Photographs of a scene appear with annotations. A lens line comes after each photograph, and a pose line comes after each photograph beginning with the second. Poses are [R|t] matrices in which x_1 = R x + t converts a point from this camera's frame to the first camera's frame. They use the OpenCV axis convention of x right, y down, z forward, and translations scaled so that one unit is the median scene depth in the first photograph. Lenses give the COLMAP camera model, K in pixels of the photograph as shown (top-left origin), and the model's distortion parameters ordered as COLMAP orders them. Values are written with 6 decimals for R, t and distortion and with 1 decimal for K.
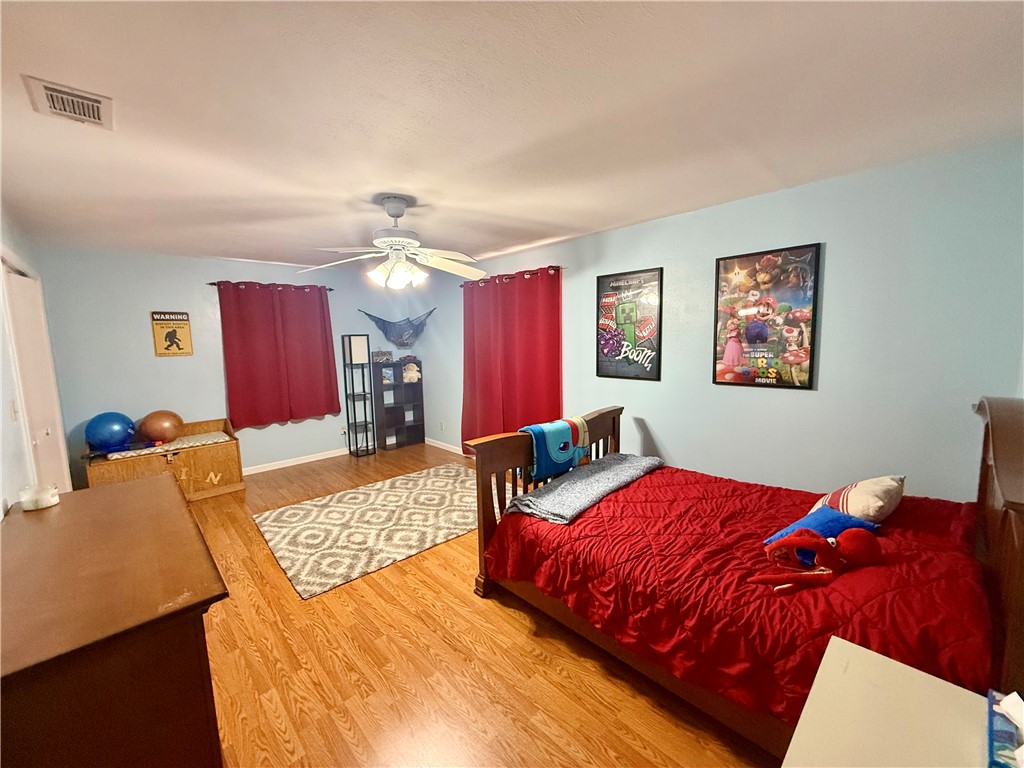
lens RADIAL K [[408.2, 0, 514.4], [0, 408.2, 385.0], [0, 0, 1]] dist [-0.000411, 0.000551]
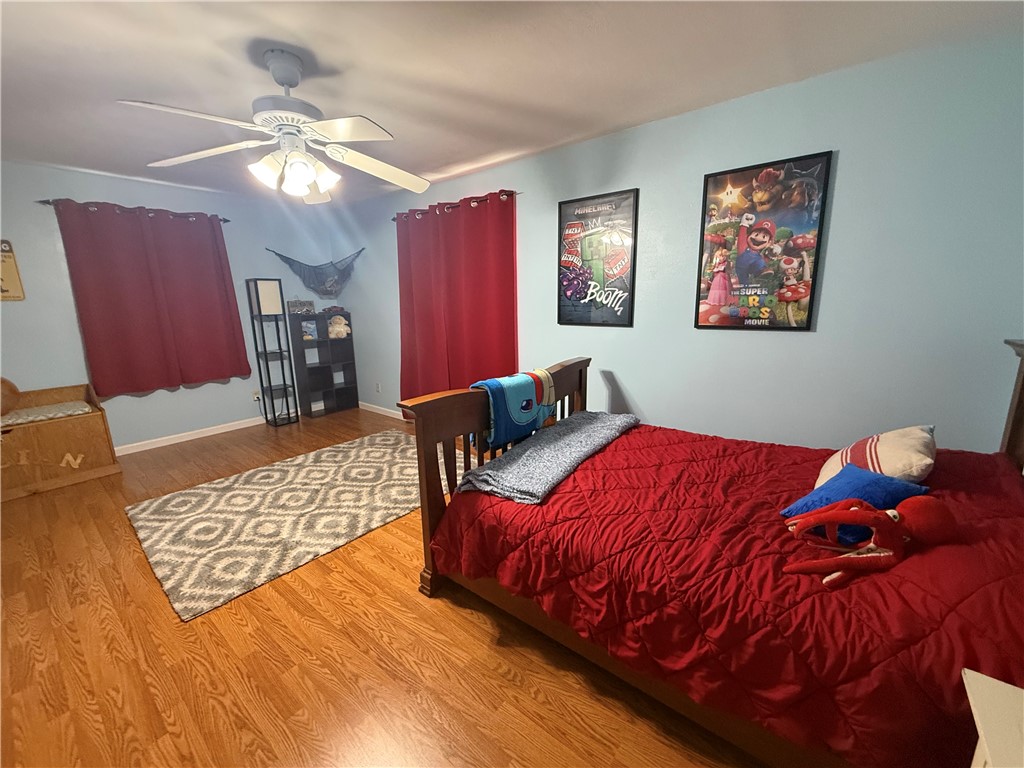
lens RADIAL K [[408.2, 0, 511.0], [0, 408.2, 384.8], [0, 0, 1]] dist [-0.000411, 0.000551]
pose [[0.991871, -0.024592, 0.124847, -0.010347], [0.013247, 0.995772, 0.090901, 0.037972], [-0.126555, -0.088508, 0.988003, 0.214884]]
